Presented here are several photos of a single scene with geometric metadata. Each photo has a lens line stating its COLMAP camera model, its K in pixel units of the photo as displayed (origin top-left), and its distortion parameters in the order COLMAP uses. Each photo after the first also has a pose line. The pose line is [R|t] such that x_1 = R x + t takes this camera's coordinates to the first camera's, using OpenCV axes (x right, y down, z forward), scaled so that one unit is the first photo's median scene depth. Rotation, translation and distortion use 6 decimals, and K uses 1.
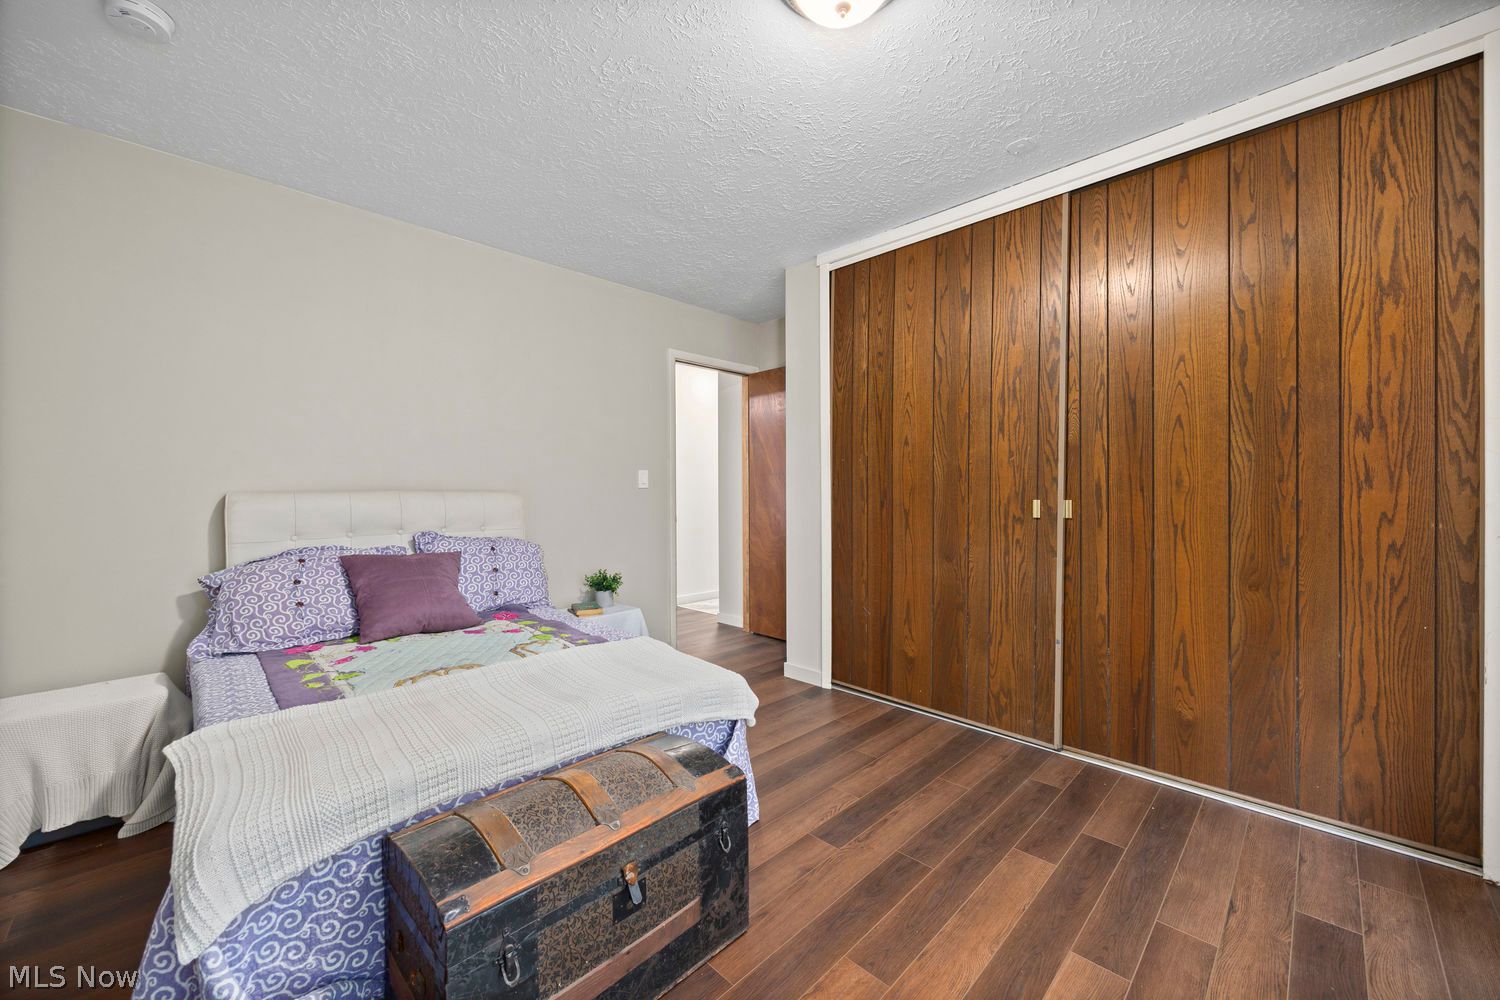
lens RADIAL K [[598.4, 0, 762.4], [0, 598.4, 501.6], [0, 0, 1]] dist [0.007478, -0.000863]
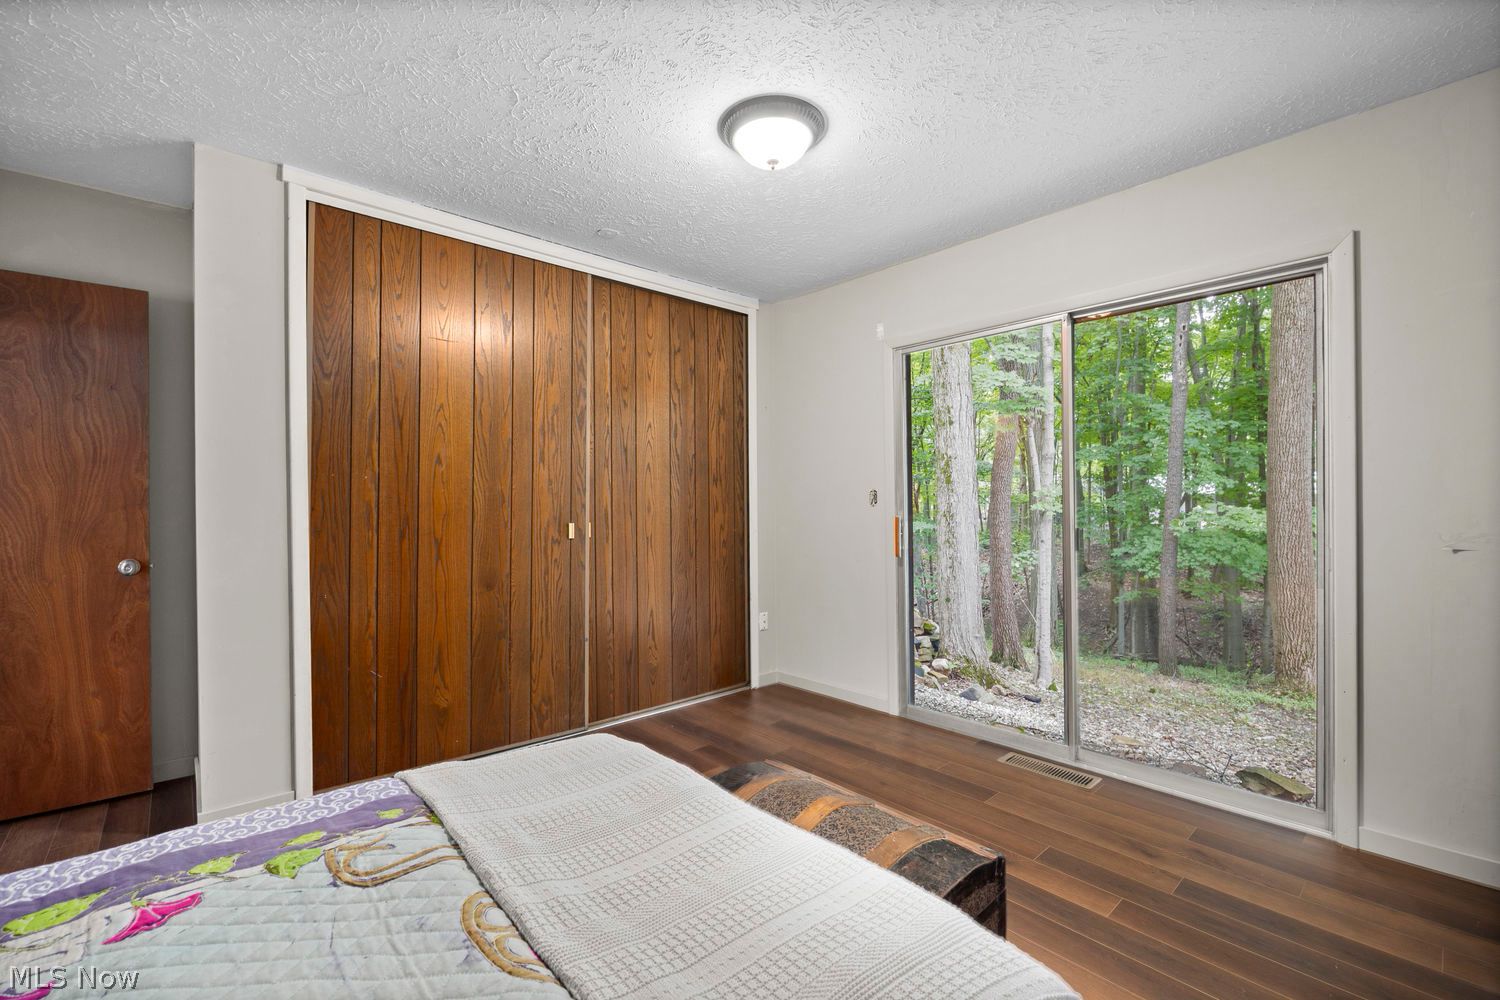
lens RADIAL K [[629.1, 0, 748.1], [0, 629.1, 495.7], [0, 0, 1]] dist [-0.012790, 0.001138]
pose [[0.055645, 0.004790, 0.998439, -0.713677], [0.007597, 0.999958, -0.005220, -0.045501], [-0.998422, 0.007875, 0.055606, 0.568179]]
